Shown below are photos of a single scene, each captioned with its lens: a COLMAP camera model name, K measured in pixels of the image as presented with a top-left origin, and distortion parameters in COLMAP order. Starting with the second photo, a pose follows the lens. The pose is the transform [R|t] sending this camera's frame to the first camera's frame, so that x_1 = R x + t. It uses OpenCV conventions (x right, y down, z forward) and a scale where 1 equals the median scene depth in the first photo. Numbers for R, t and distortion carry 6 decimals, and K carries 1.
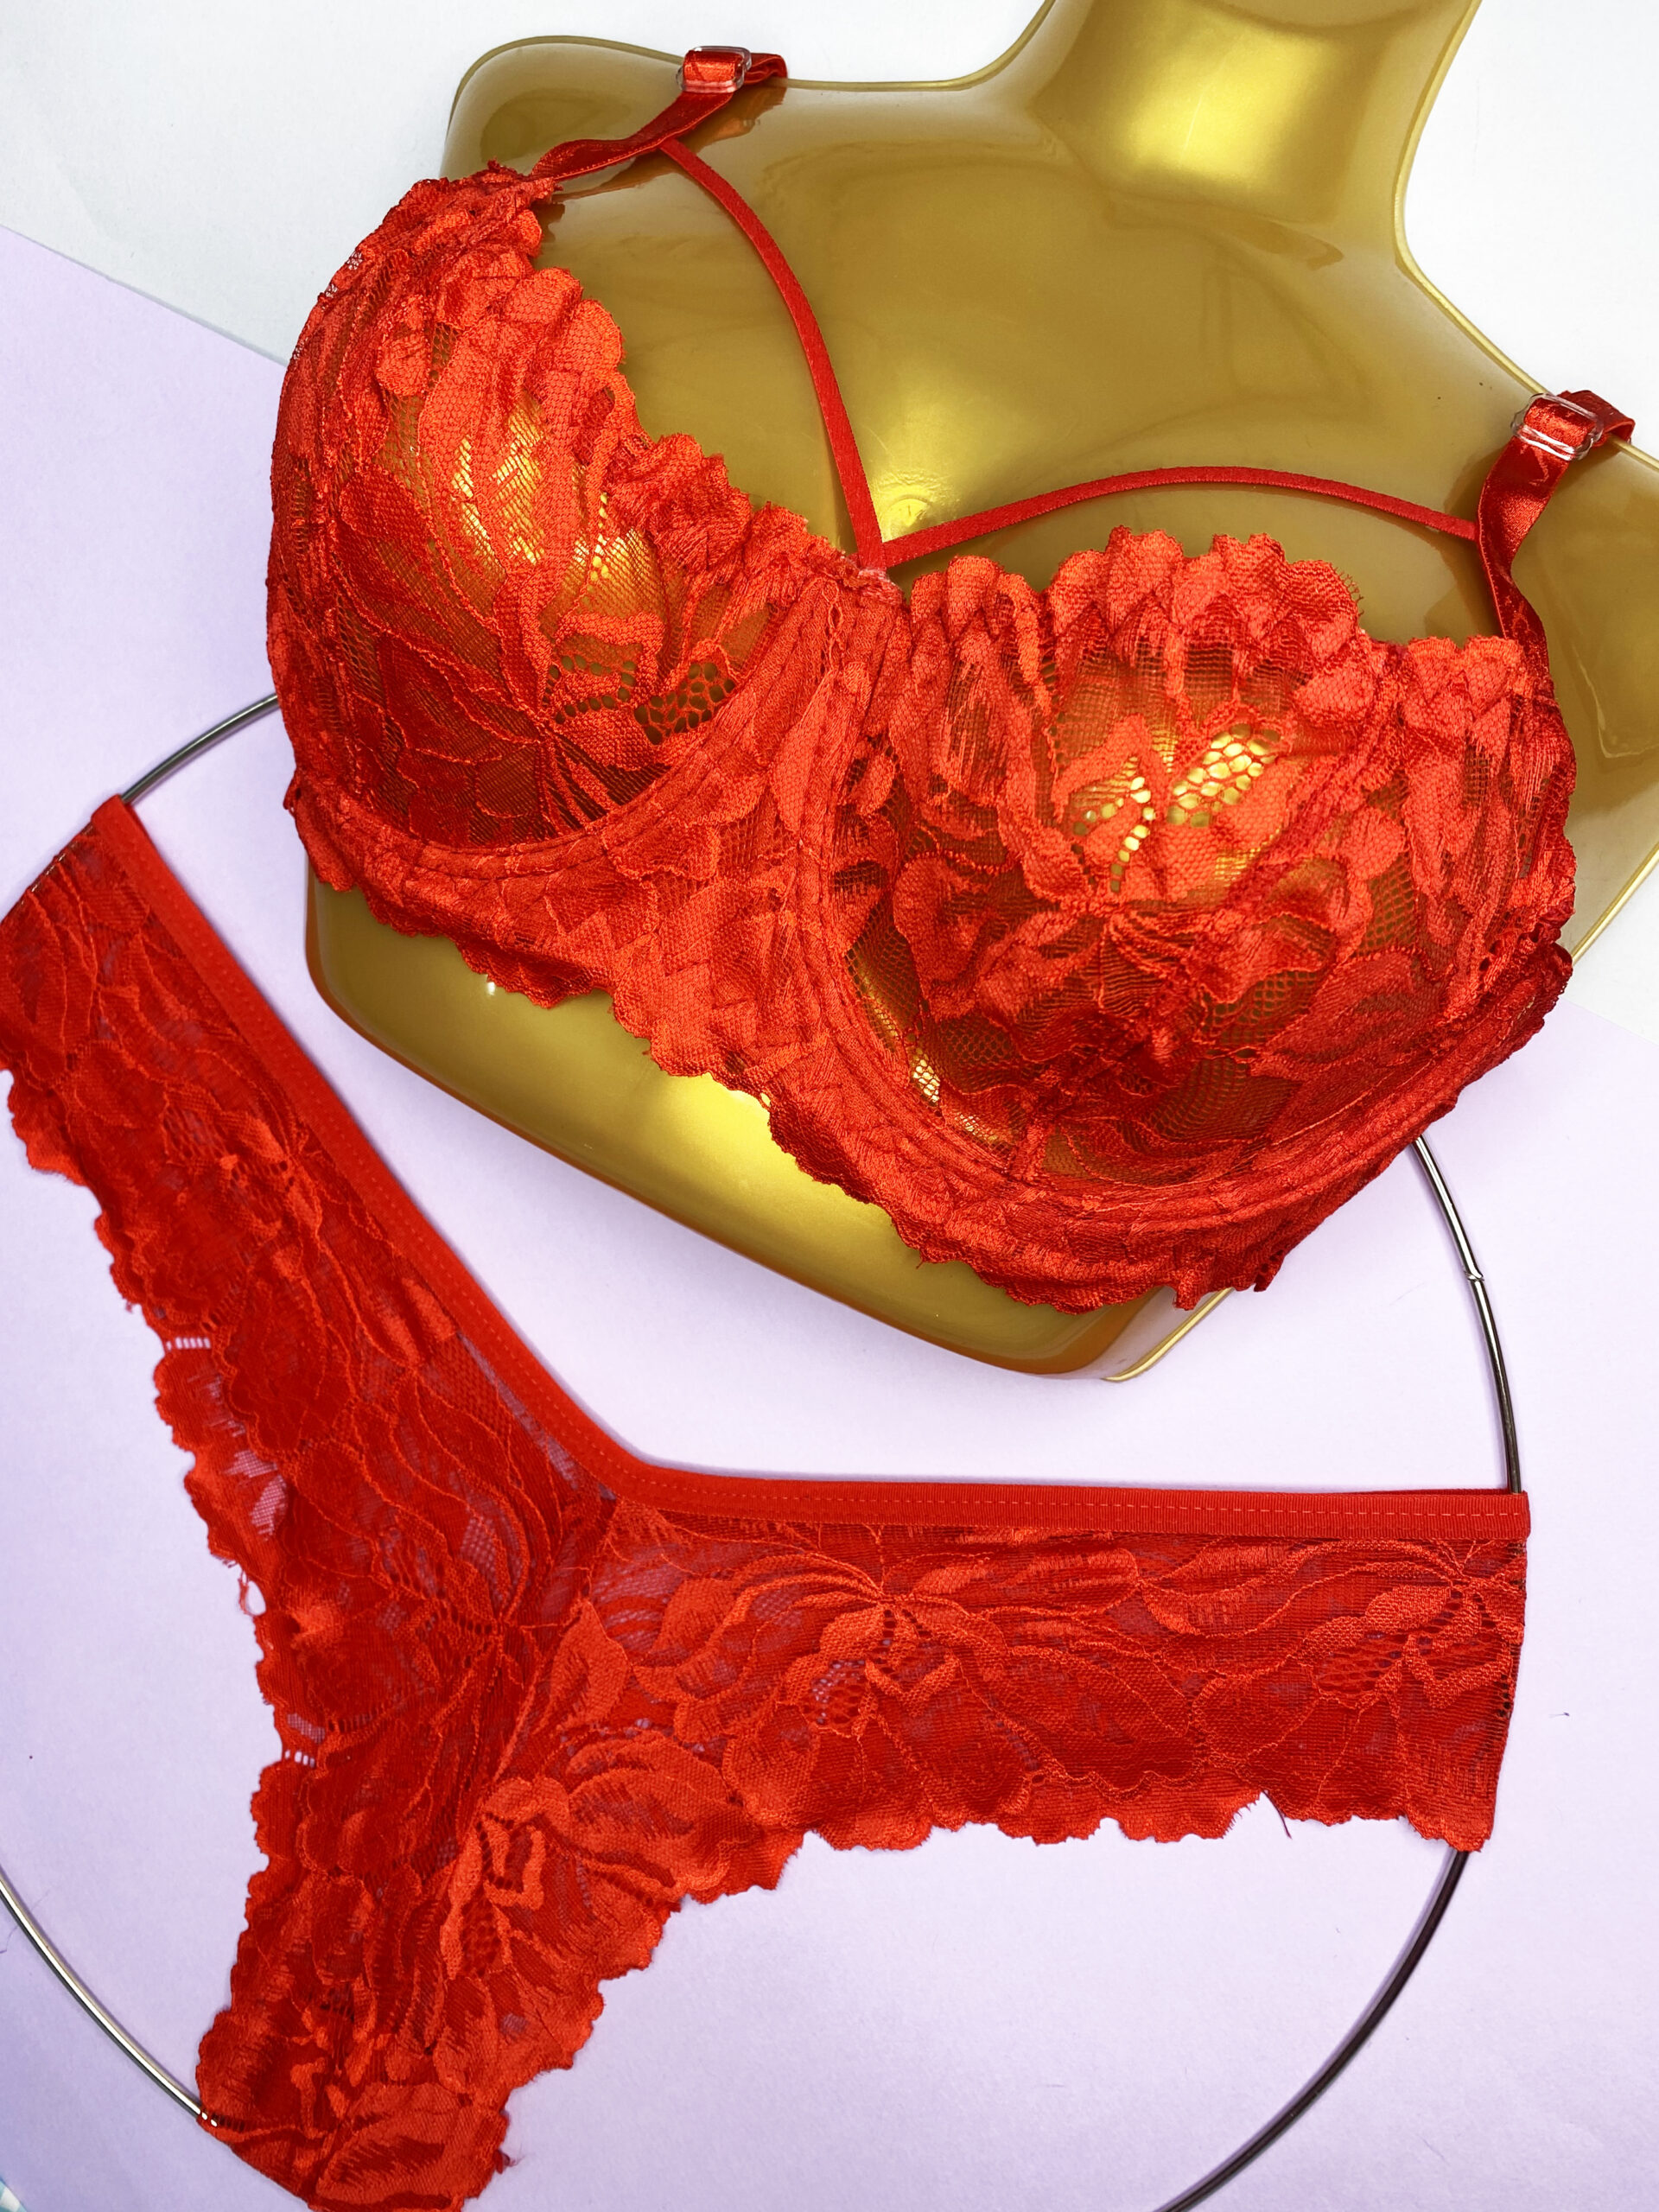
lens RADIAL K [[1679.0, 0, 973.3], [0, 1679.0, 1175.4], [0, 0, 1]] dist [0.015211, -0.020022]
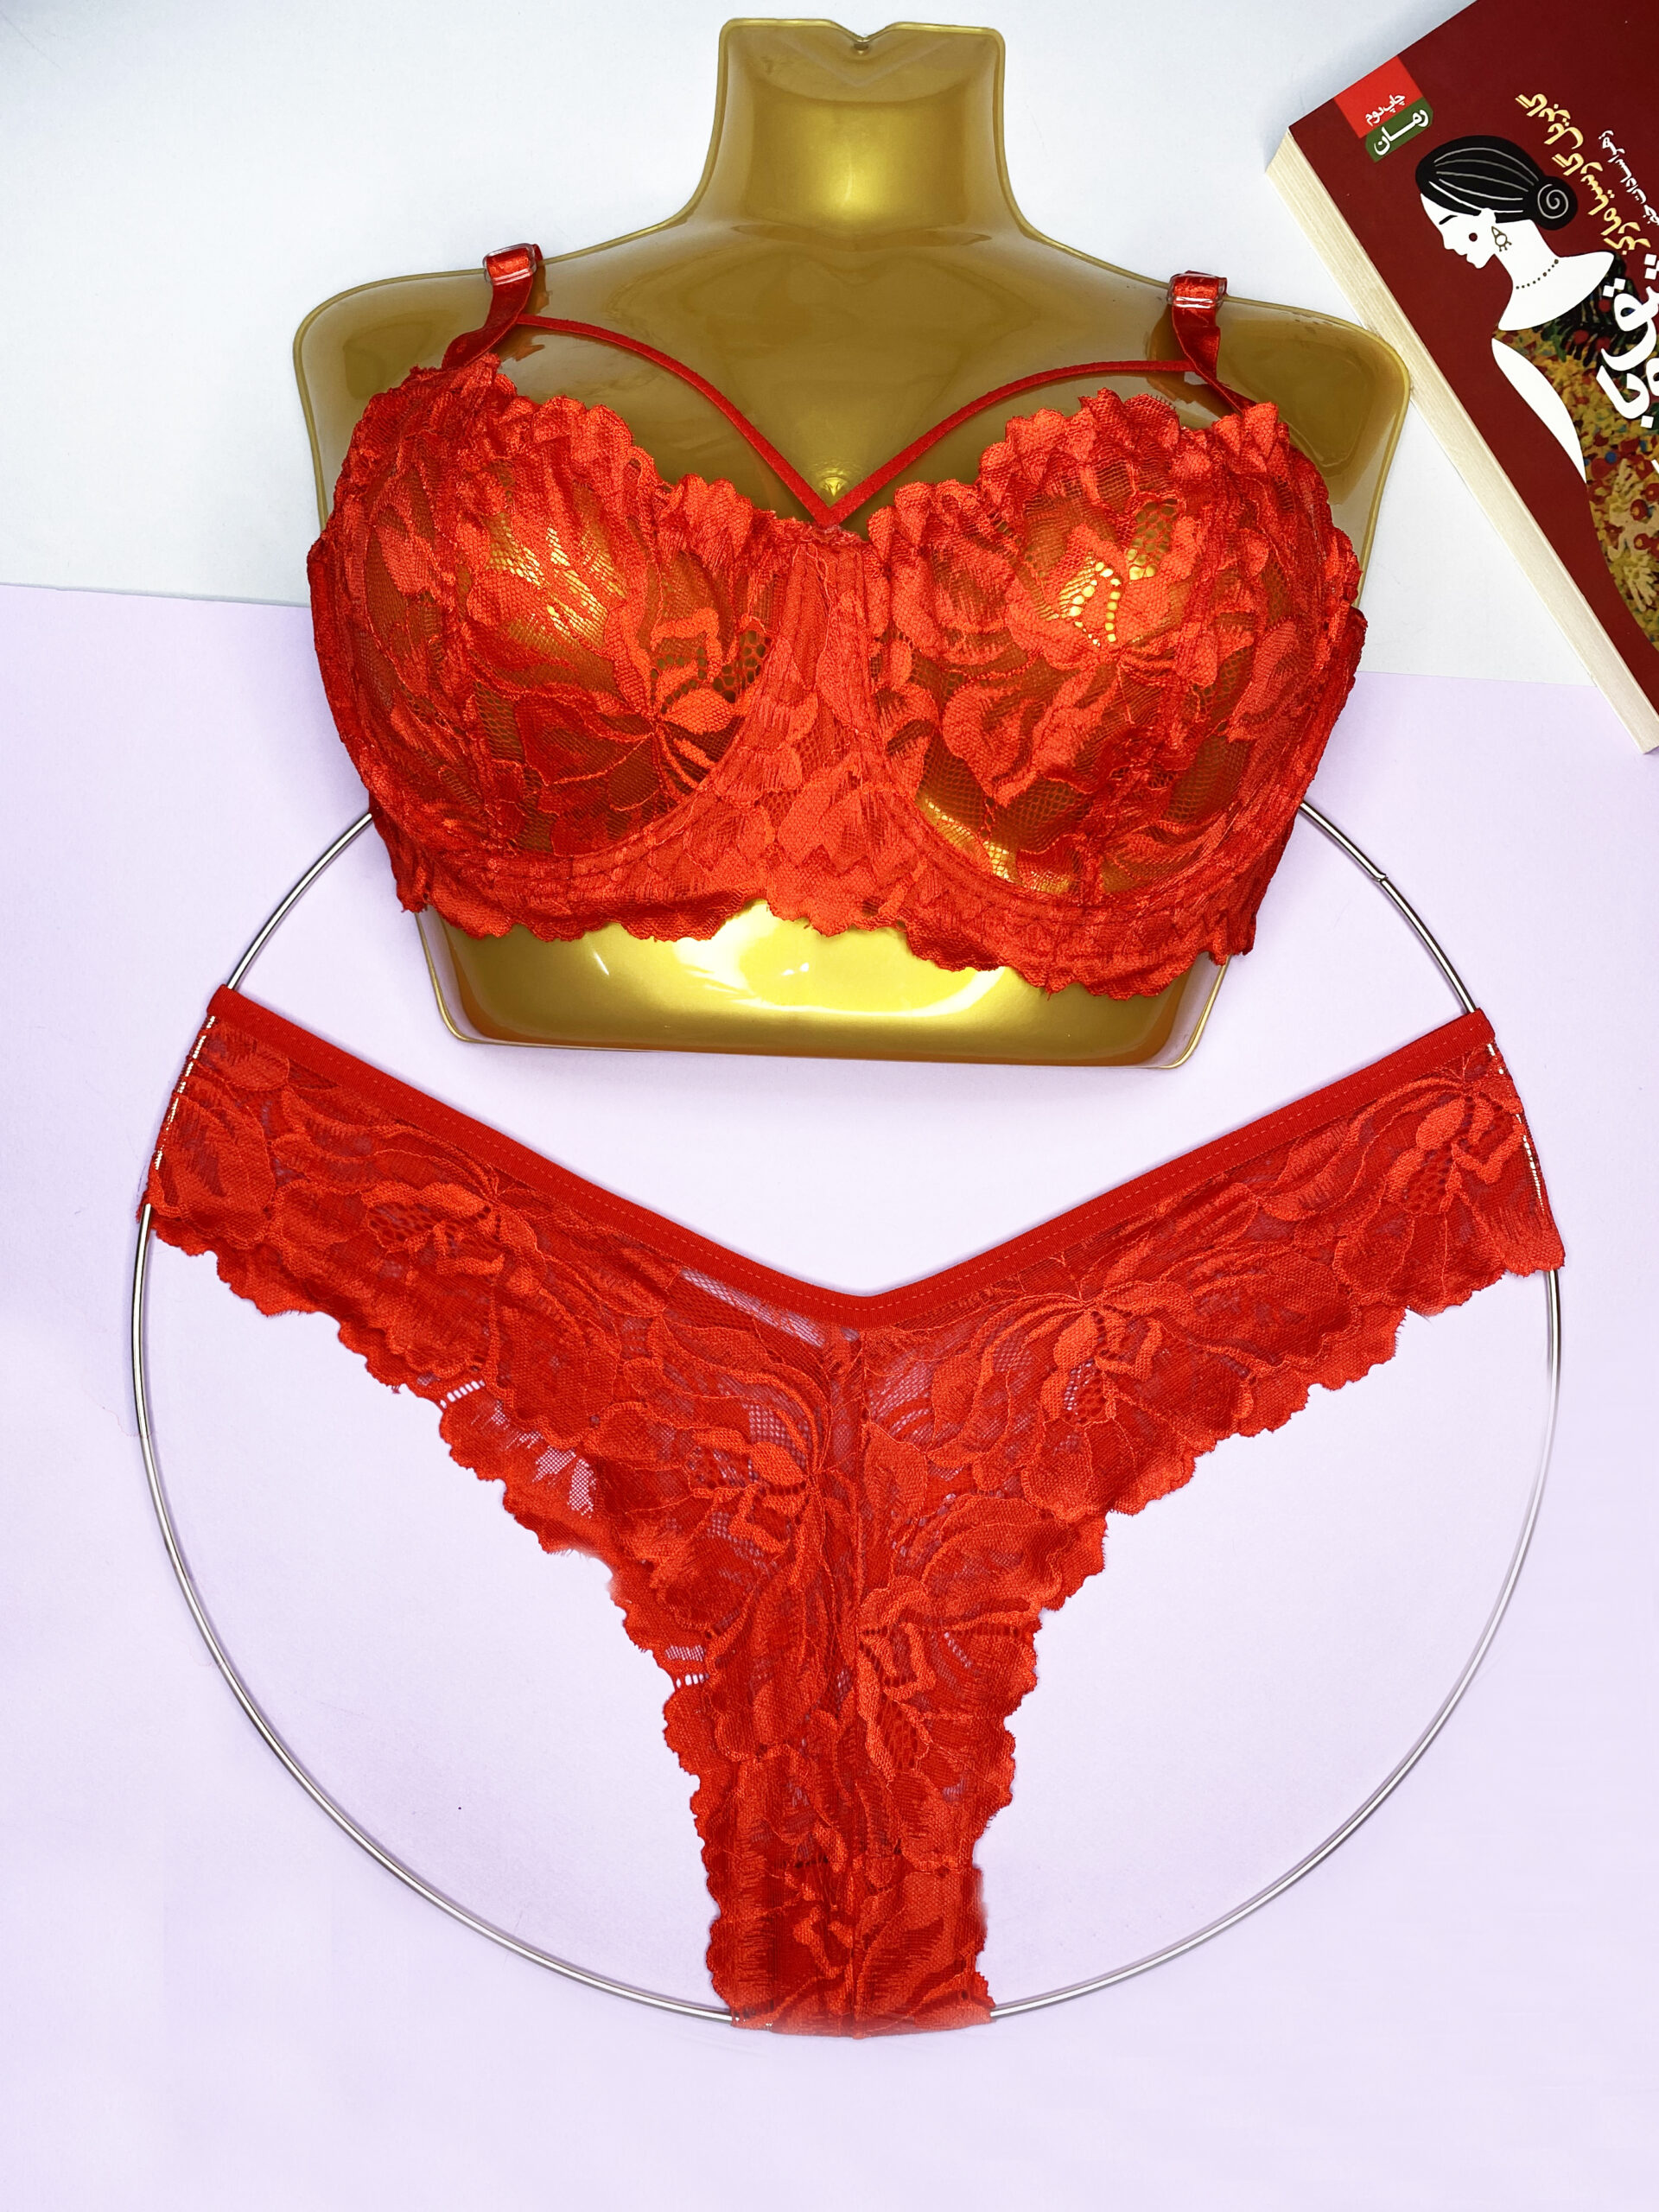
lens RADIAL K [[1679.0, 0, 961.7], [0, 1679.0, 1145.2], [0, 0, 1]] dist [0.015211, -0.020022]
pose [[0.887770, -0.418988, 0.190562, -0.326076], [0.432251, 0.901174, -0.032314, 0.141898], [-0.158190, 0.111058, 0.981143, -0.240937]]
